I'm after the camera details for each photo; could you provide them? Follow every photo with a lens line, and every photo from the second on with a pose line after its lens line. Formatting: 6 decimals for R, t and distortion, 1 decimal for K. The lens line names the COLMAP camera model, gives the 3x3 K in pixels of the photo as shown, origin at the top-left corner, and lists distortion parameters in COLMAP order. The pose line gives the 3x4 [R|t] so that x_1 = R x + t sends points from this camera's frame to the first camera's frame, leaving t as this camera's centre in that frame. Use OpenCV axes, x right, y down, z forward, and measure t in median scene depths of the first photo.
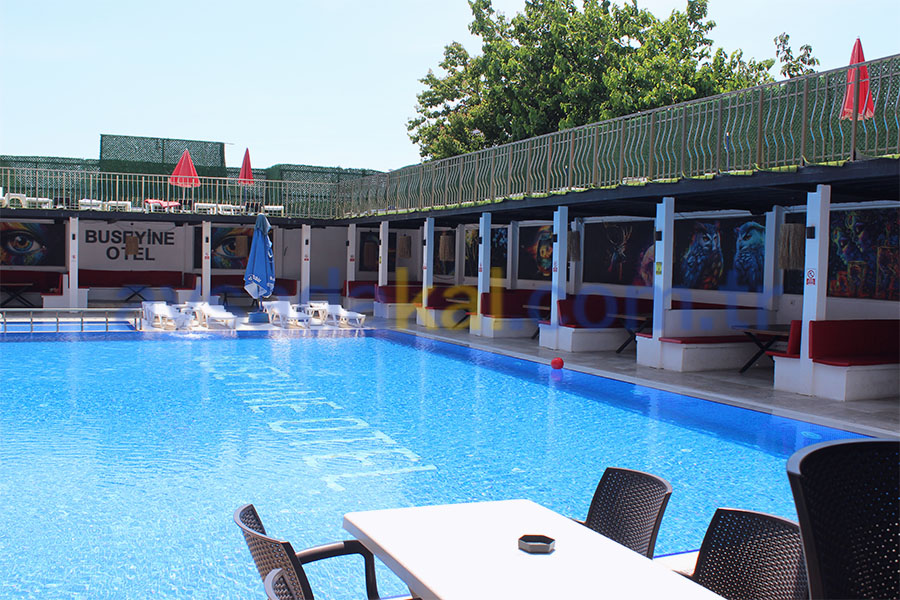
lens RADIAL K [[832.2, 0, 446.0], [0, 832.2, 303.9], [0, 0, 1]] dist [-0.098222, 0.000000]
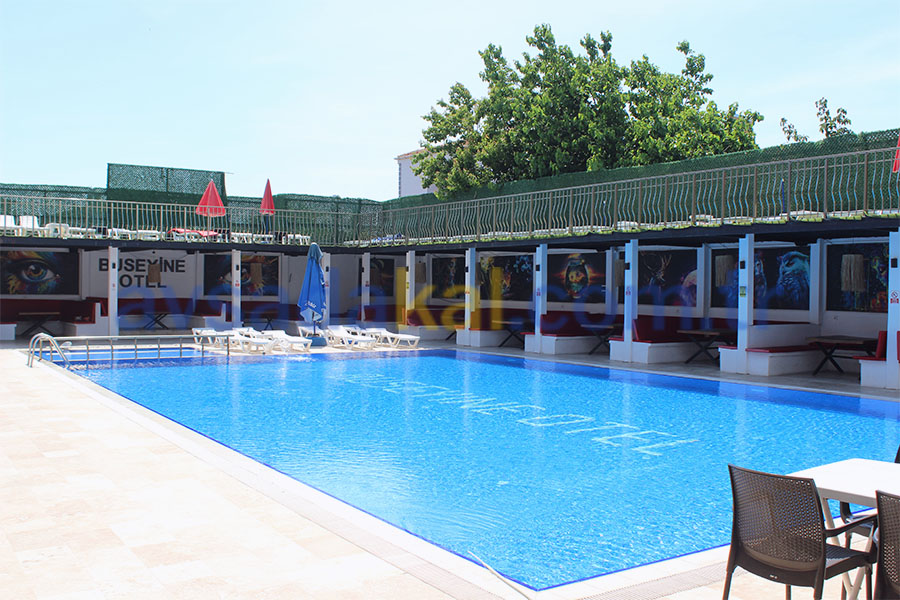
lens RADIAL K [[832.2, 0, 455.9], [0, 832.2, 301.2], [0, 0, 1]] dist [-0.098222, 0.000000]
pose [[0.988907, -0.013952, 0.147882, -0.170782], [0.018318, 0.999434, -0.028199, -0.001224], [-0.147405, 0.030595, 0.988603, -0.066093]]
